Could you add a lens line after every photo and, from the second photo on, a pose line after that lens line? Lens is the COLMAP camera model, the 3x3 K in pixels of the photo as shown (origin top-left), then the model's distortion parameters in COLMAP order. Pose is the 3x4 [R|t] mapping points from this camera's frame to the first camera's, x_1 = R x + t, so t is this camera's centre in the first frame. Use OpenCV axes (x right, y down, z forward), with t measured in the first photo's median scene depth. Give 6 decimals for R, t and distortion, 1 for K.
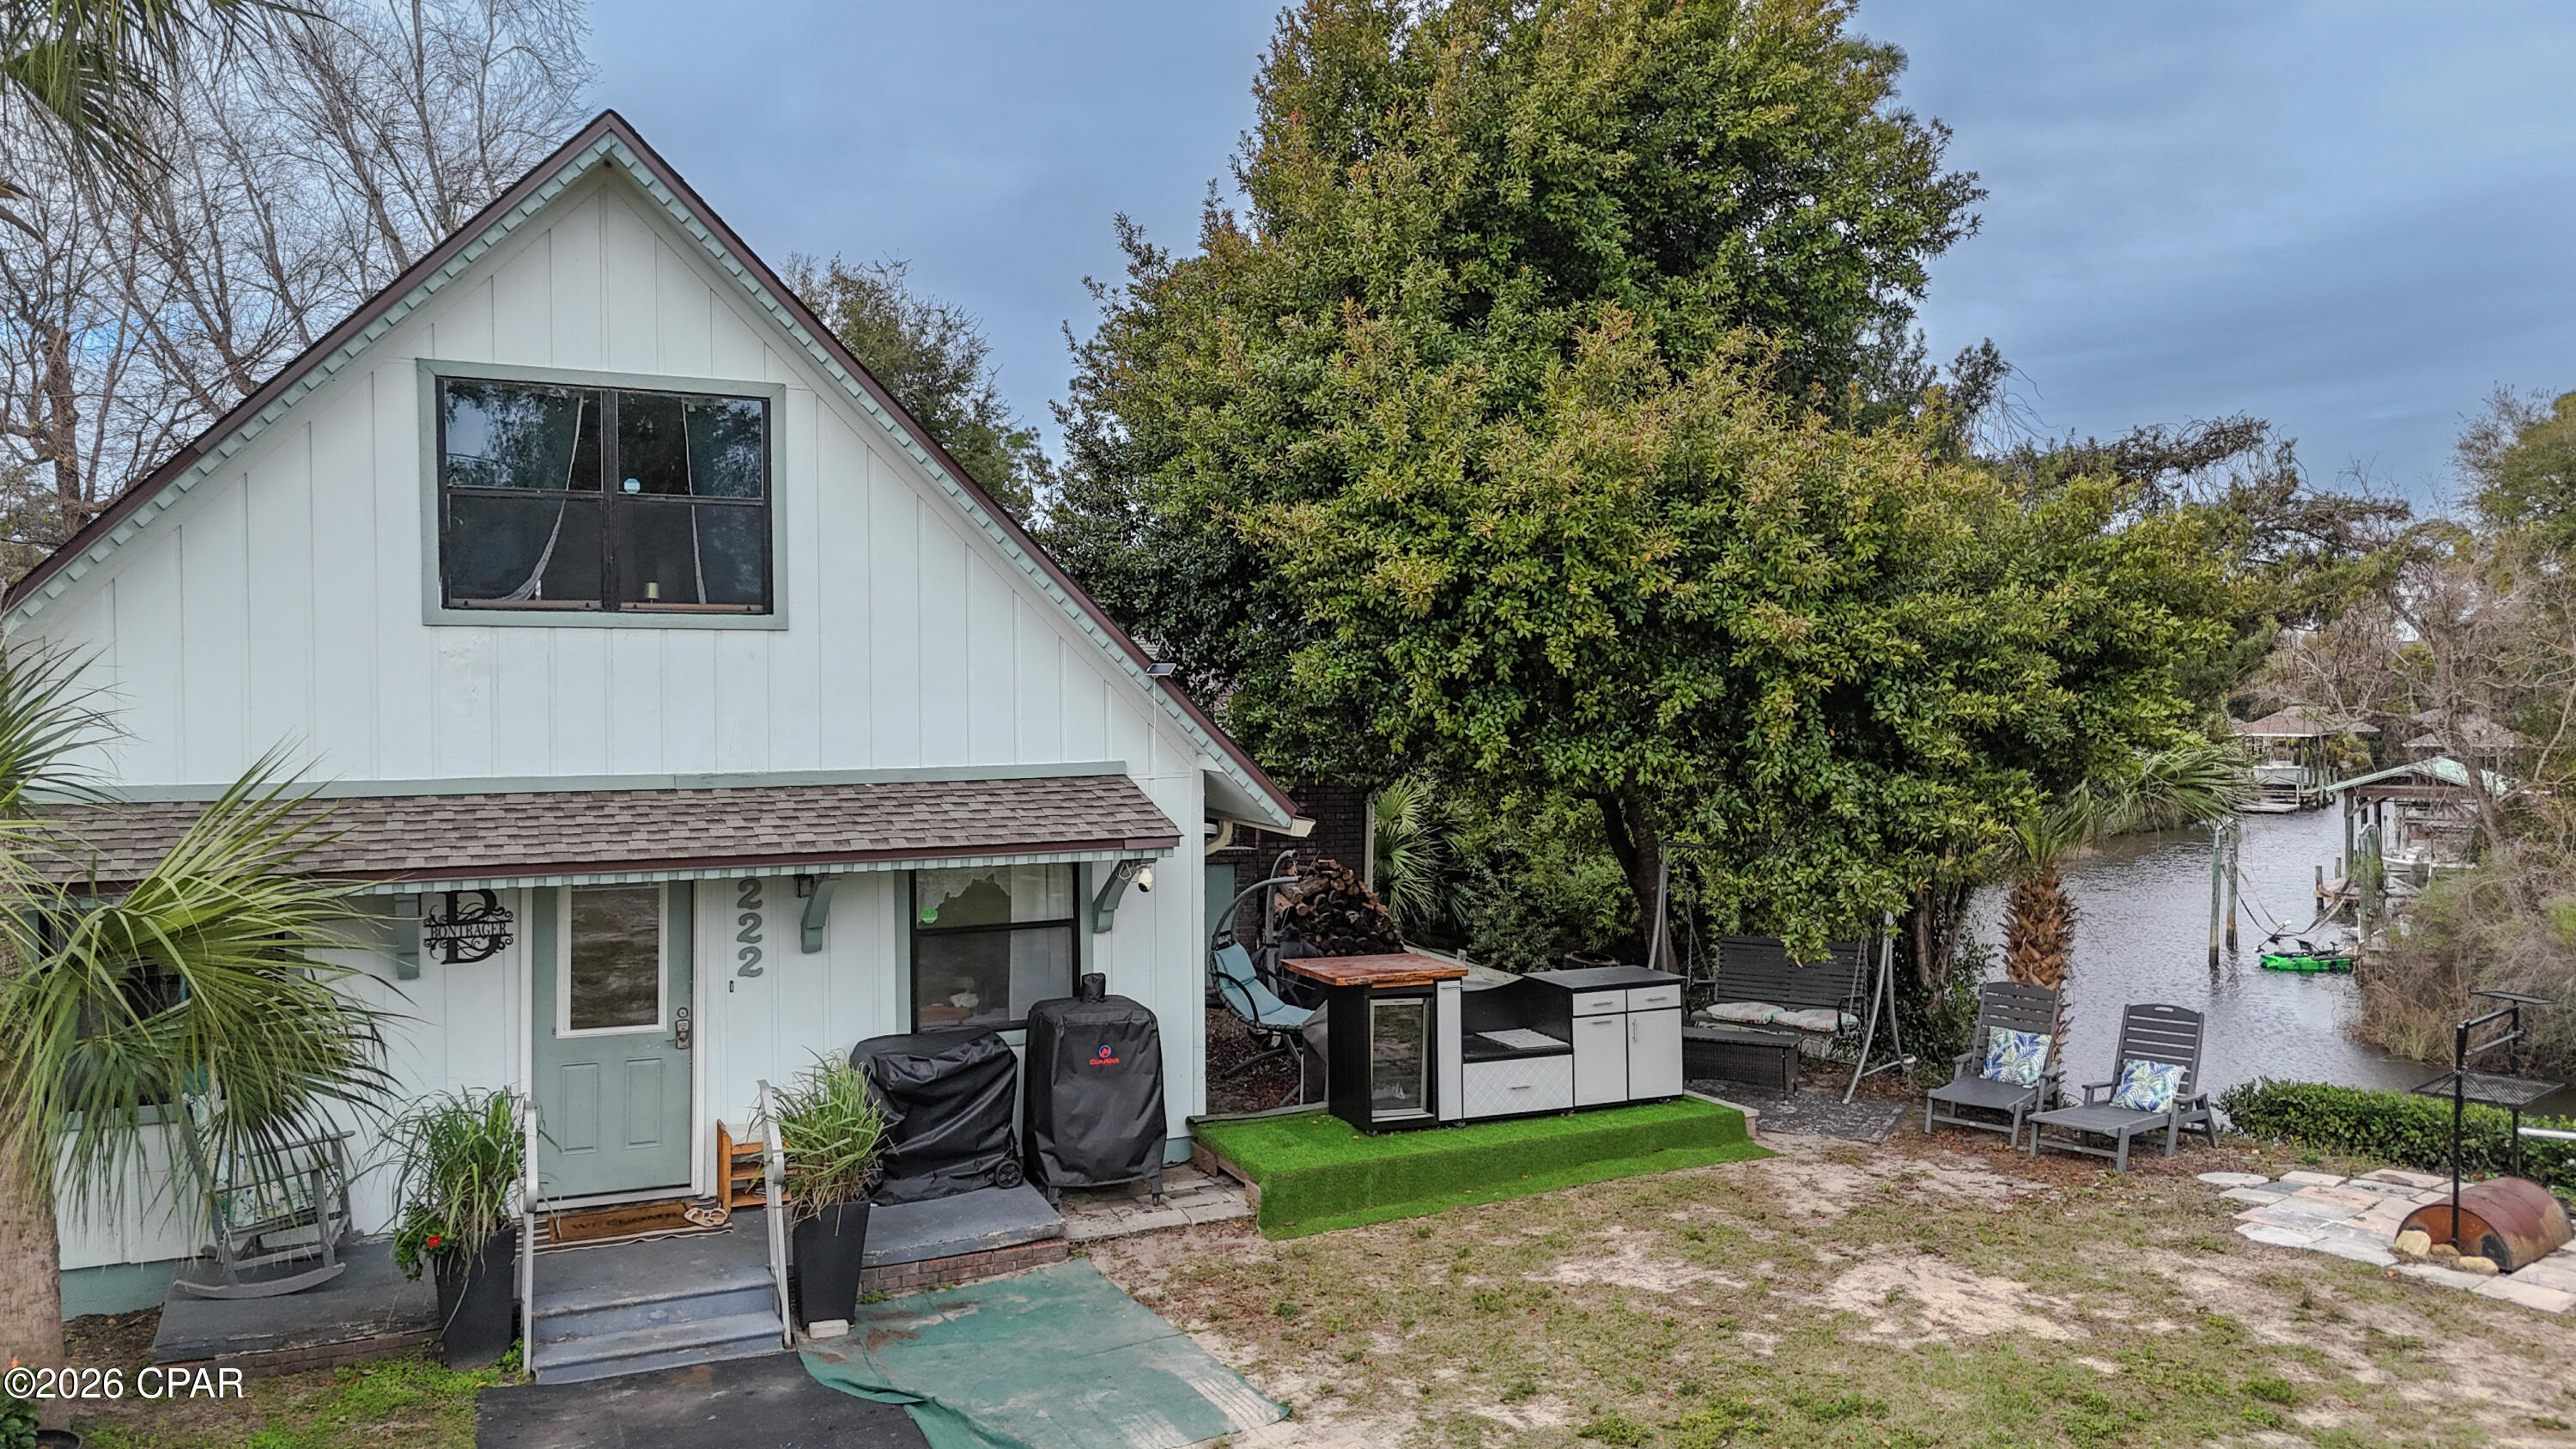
lens RADIAL K [[1893.7, 0, 1296.3], [0, 1893.7, 714.9], [0, 0, 1]] dist [0.075284, -0.073769]
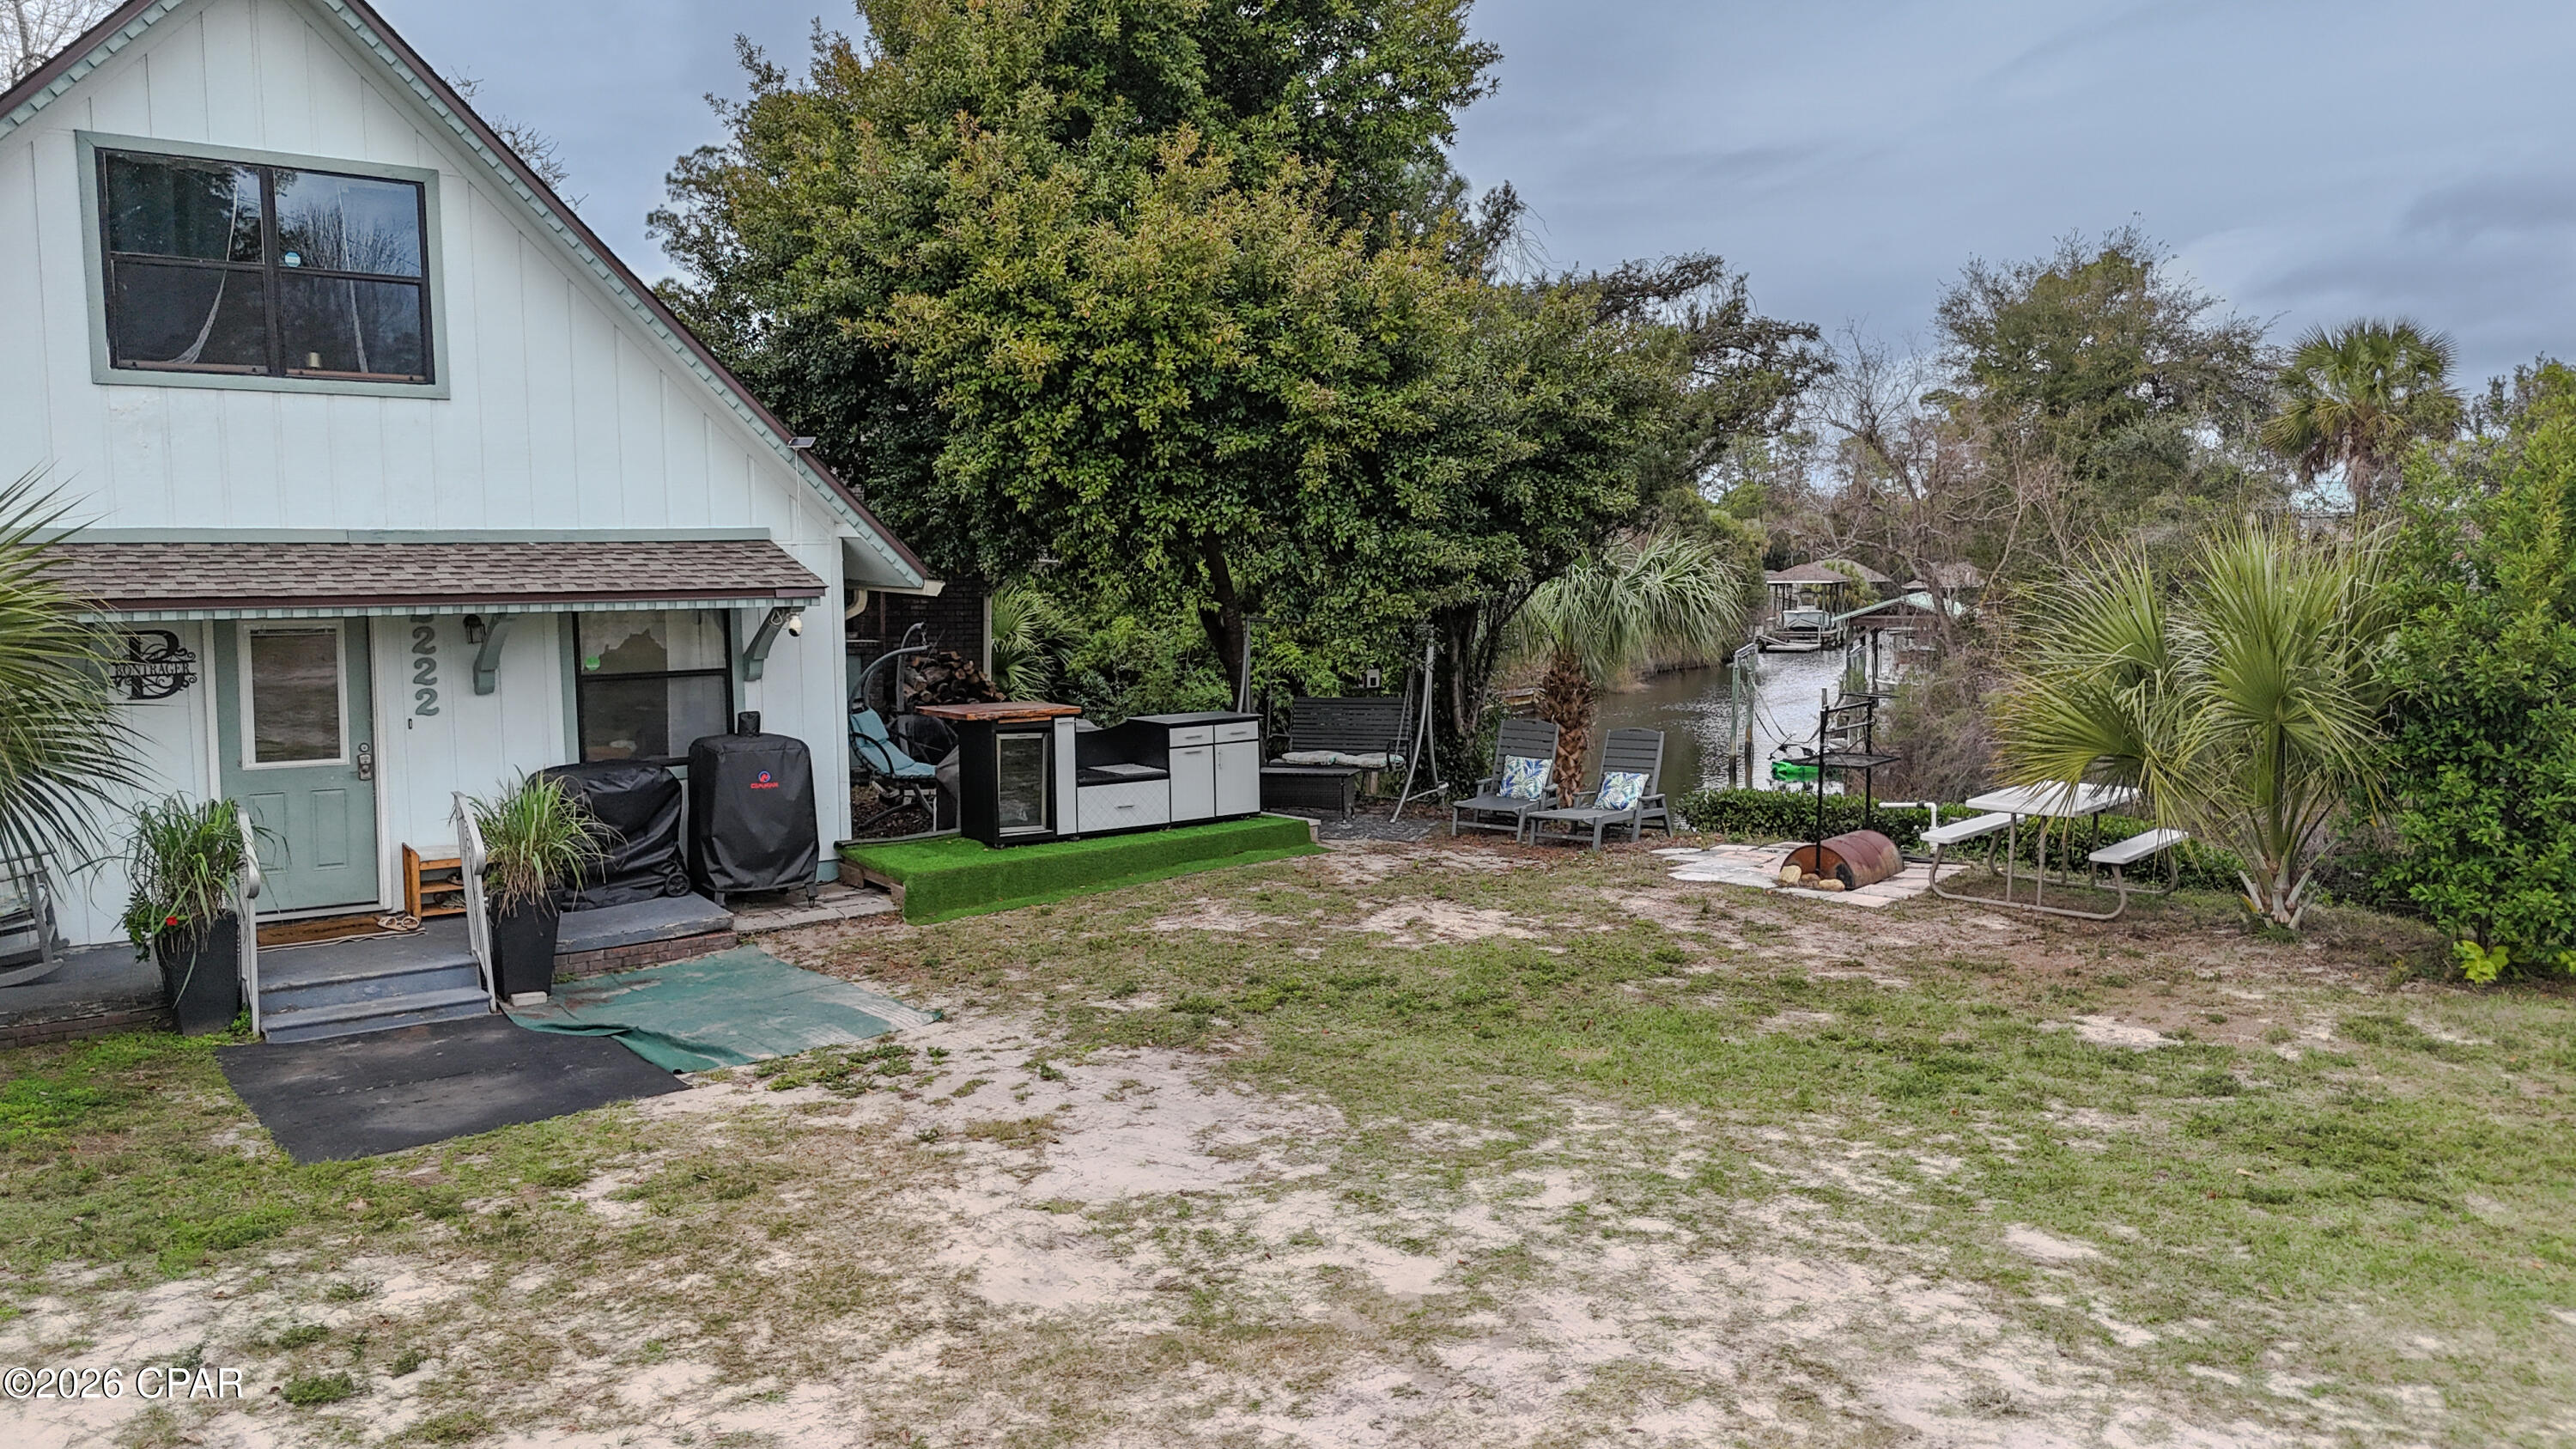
lens RADIAL K [[1893.7, 0, 1293.4], [0, 1893.7, 715.2], [0, 0, 1]] dist [0.075284, -0.073769]
pose [[0.978972, -0.022291, 0.202775, -0.019339], [0.007923, 0.997417, 0.071395, 0.061448], [-0.203842, -0.068287, 0.976619, -0.190056]]
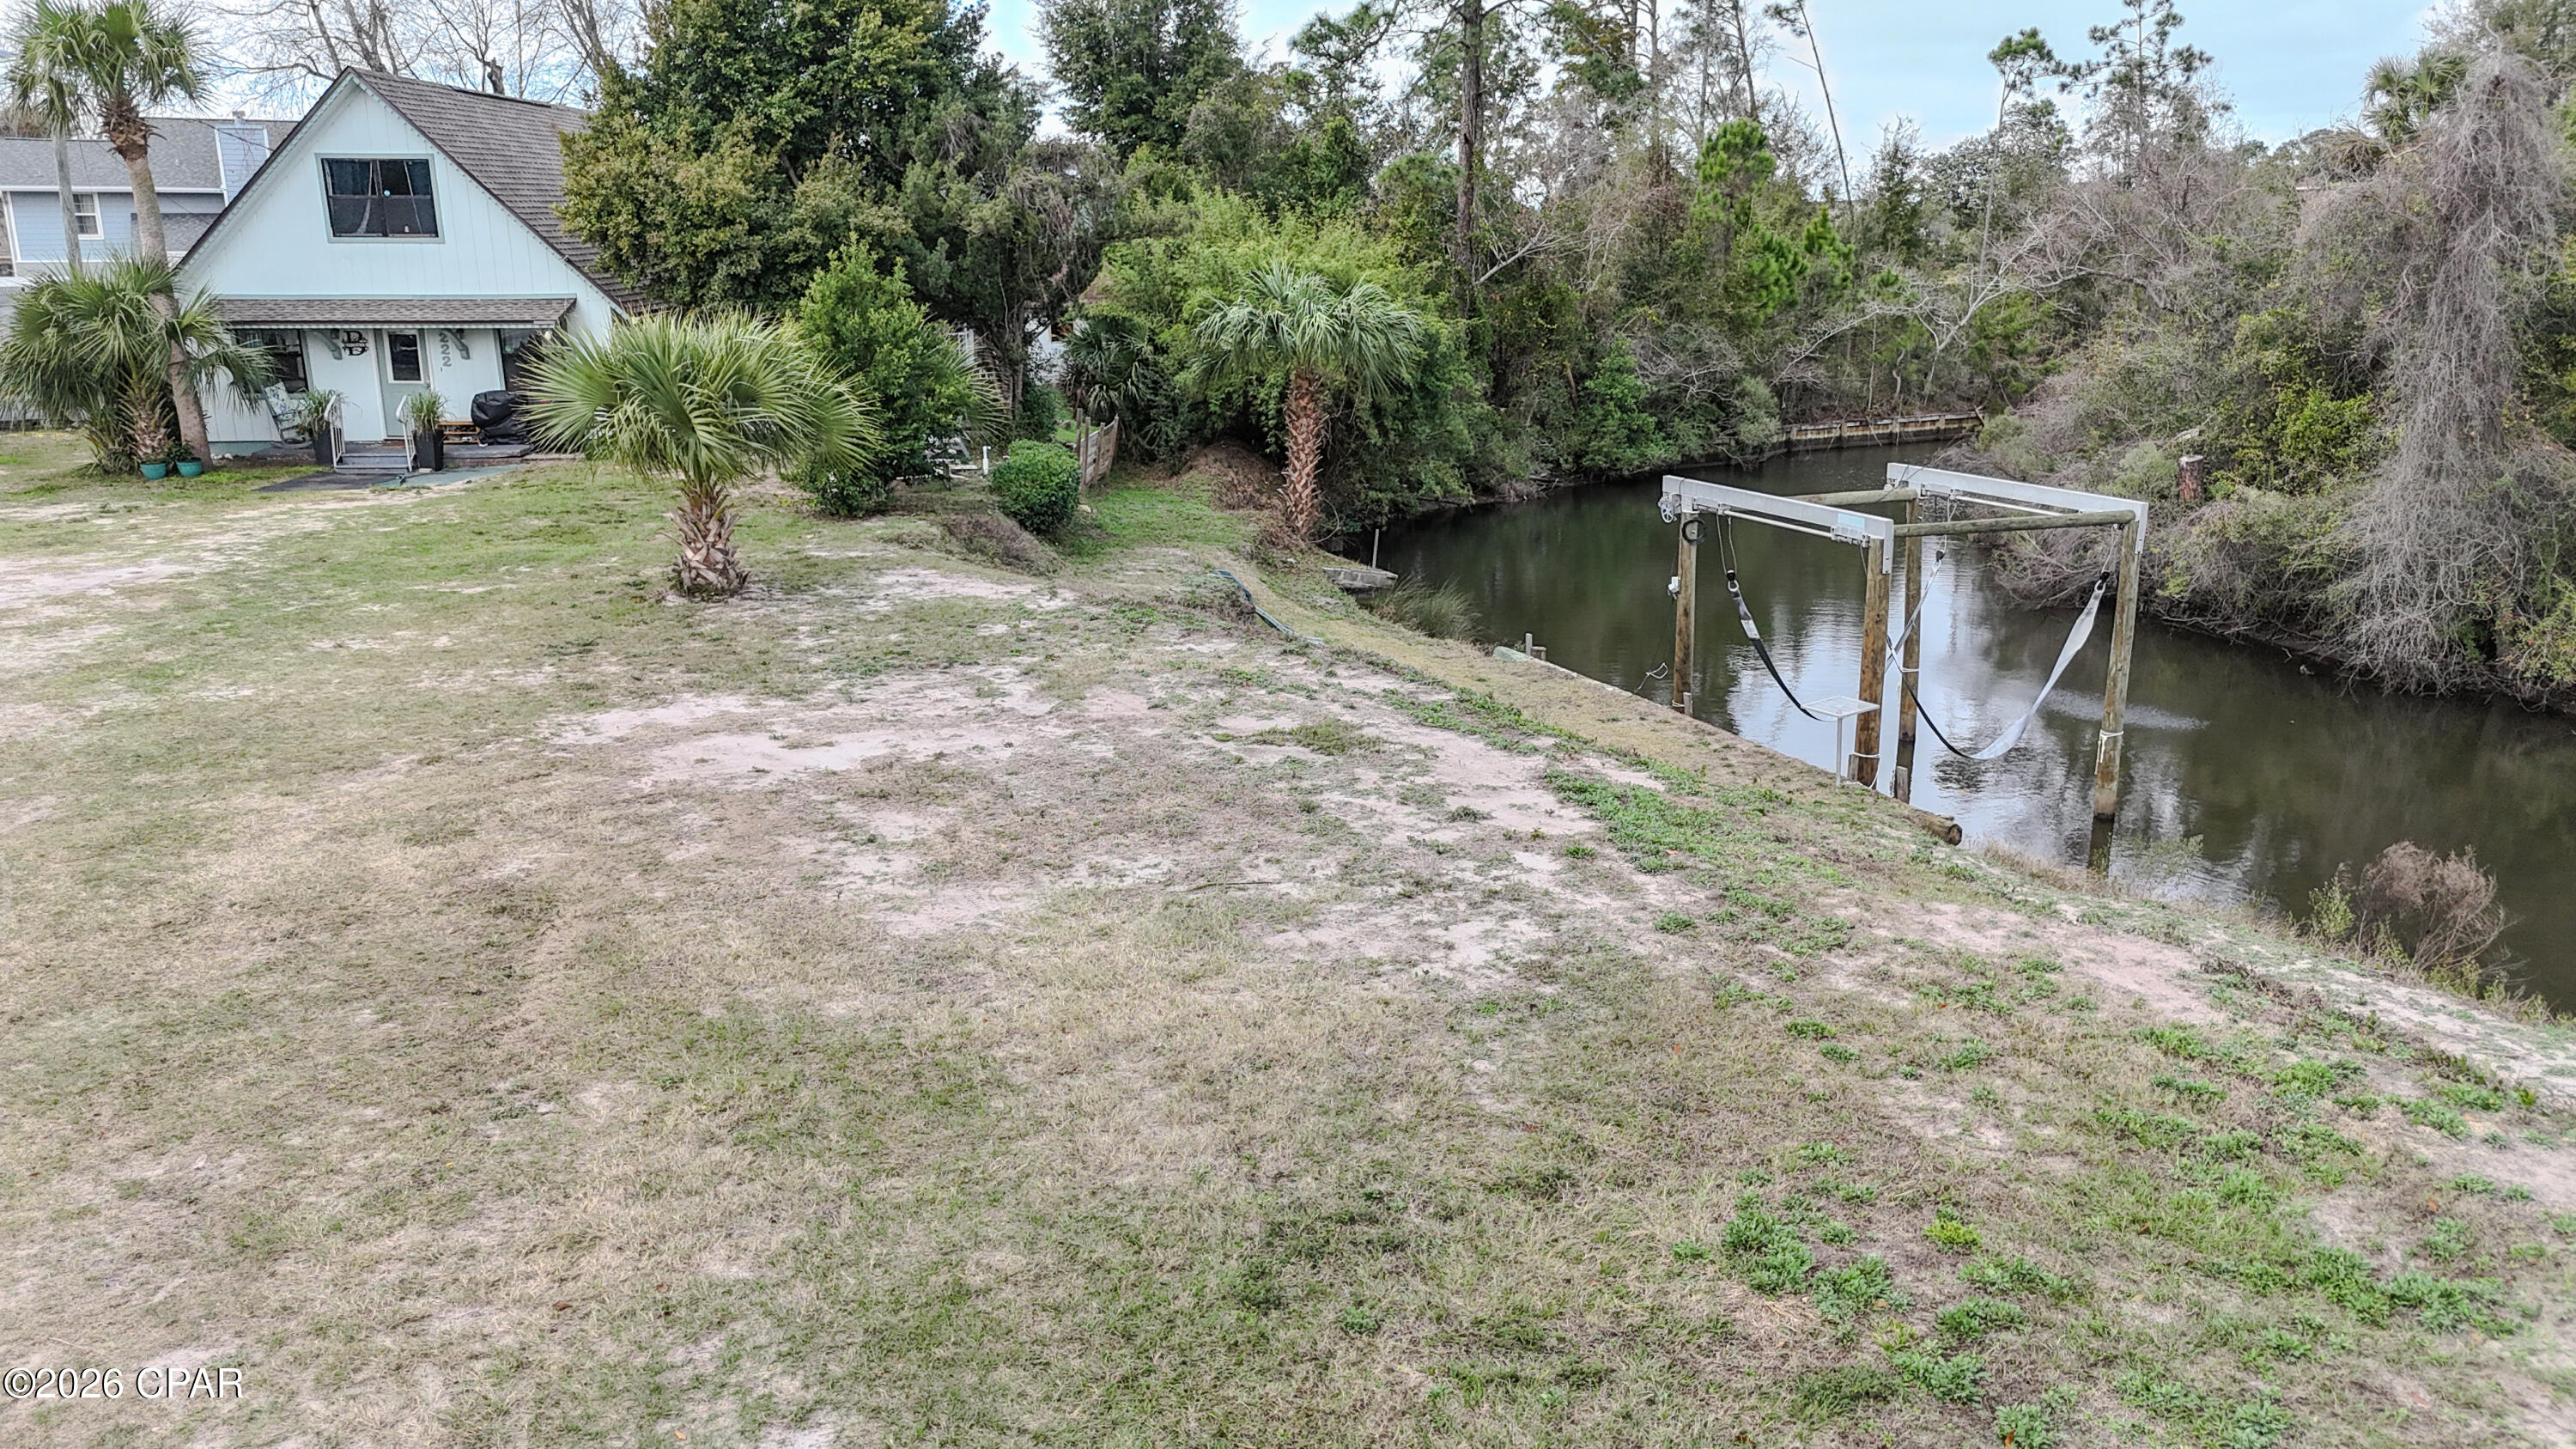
lens RADIAL K [[1893.7, 0, 1278.4], [0, 1893.7, 701.0], [0, 0, 1]] dist [0.075284, -0.073769]
pose [[0.908909, 0.094639, -0.406114, 2.112792], [-0.002912, 0.975322, 0.220766, -0.014419], [0.416985, -0.199473, 0.886755, -1.175780]]
